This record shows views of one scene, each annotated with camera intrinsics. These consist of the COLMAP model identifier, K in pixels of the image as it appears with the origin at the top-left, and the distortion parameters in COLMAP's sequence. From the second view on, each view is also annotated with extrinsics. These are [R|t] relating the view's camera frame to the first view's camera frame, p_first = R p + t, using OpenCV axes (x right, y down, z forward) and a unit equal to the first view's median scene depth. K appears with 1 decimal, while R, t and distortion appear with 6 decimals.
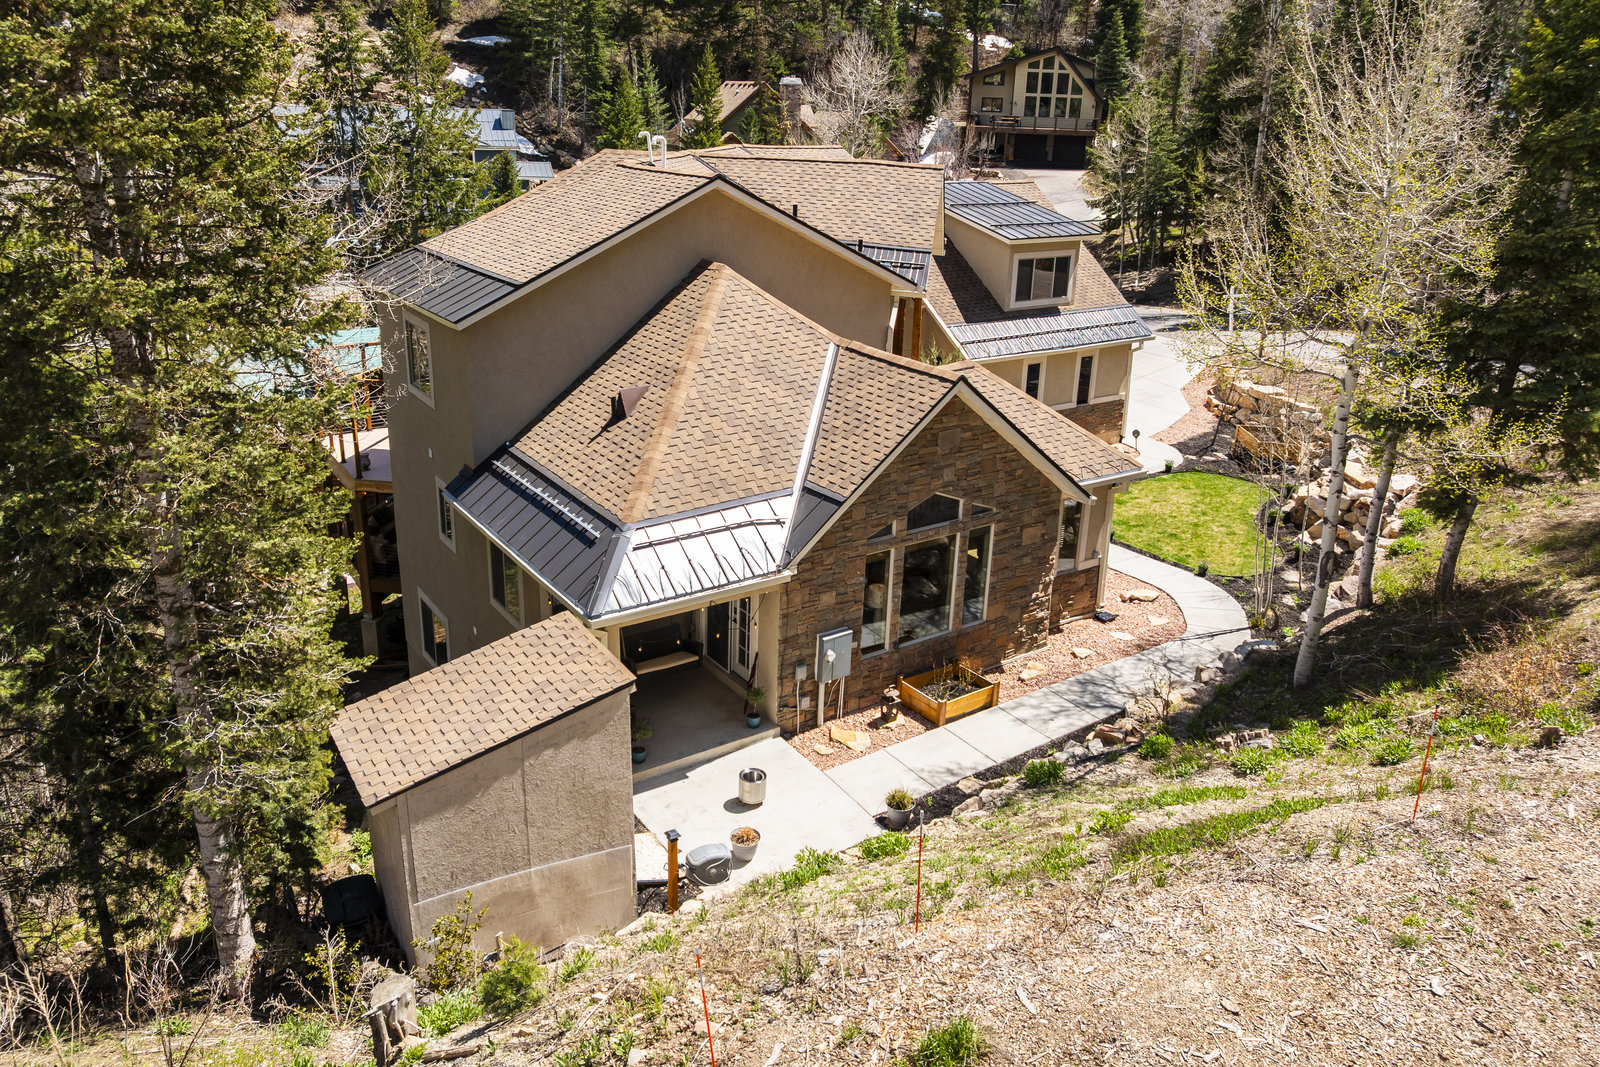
lens RADIAL K [[1115.8, 0, 790.6], [0, 1115.8, 495.5], [0, 0, 1]] dist [-0.032034, -0.000312]
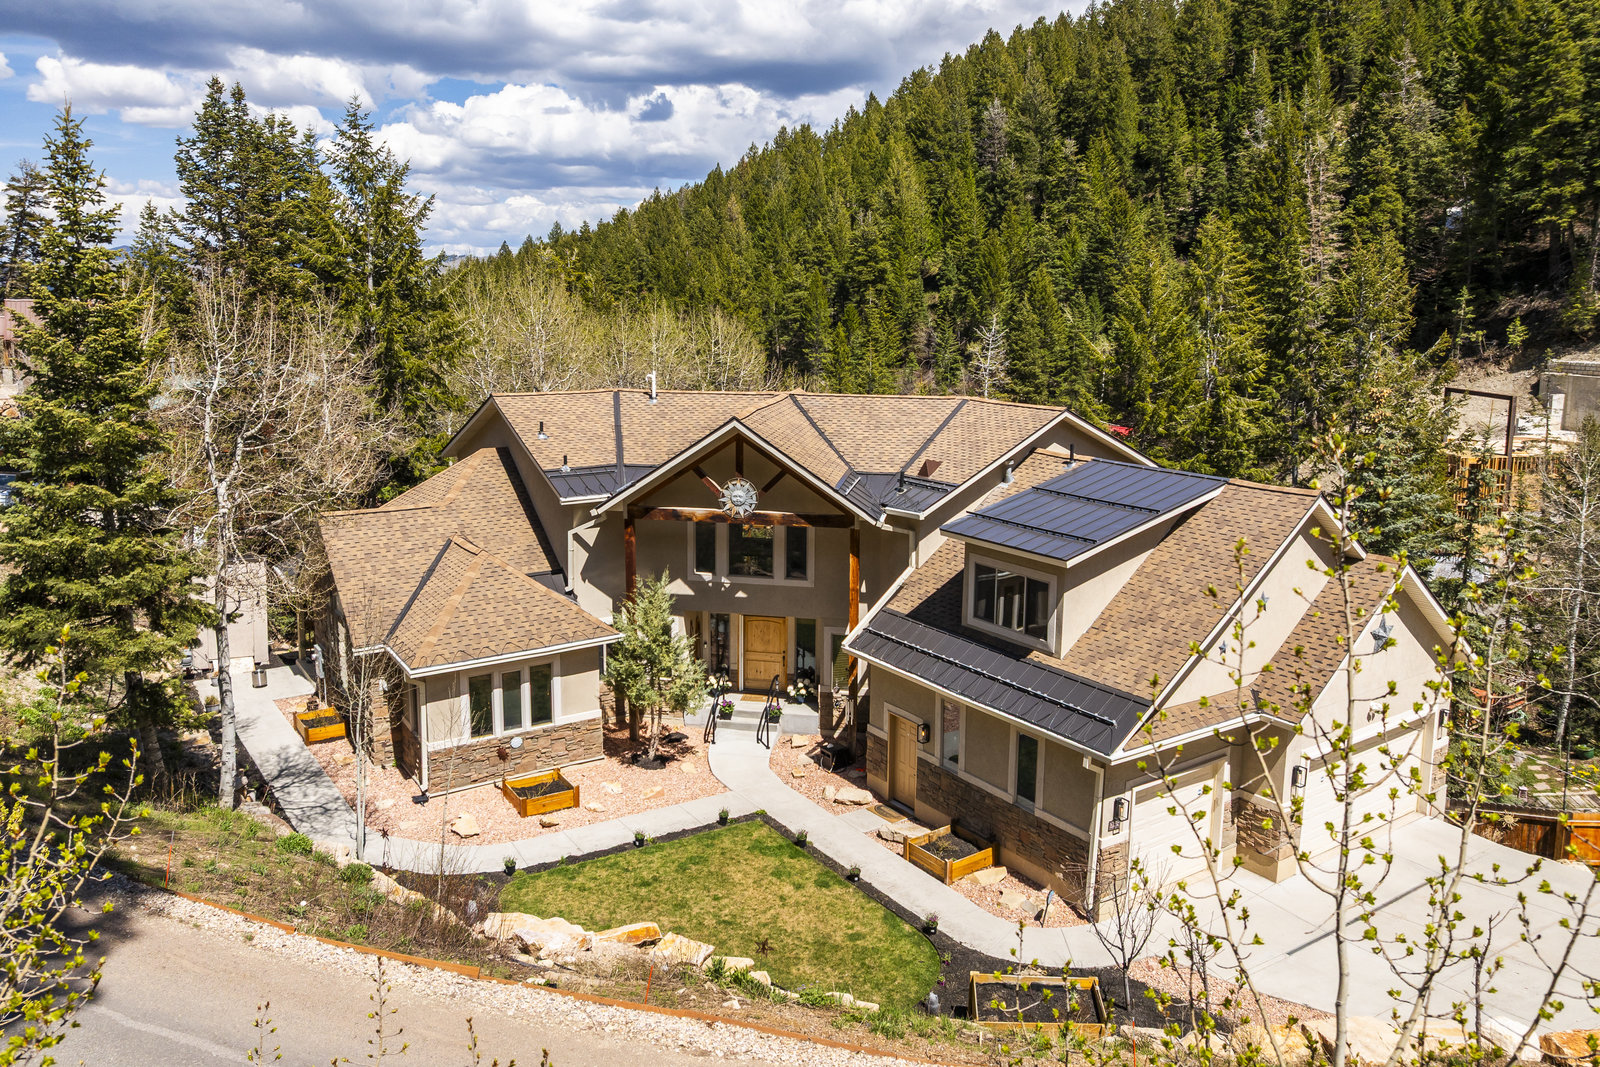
lens RADIAL K [[1115.8, 0, 790.6], [0, 1115.8, 495.5], [0, 0, 1]] dist [-0.032034, -0.000312]
pose [[-0.037337, 0.146322, -0.988532, 0.921799], [-0.308483, 0.939221, 0.150674, -0.322415], [0.950497, 0.310571, 0.010070, 0.841631]]
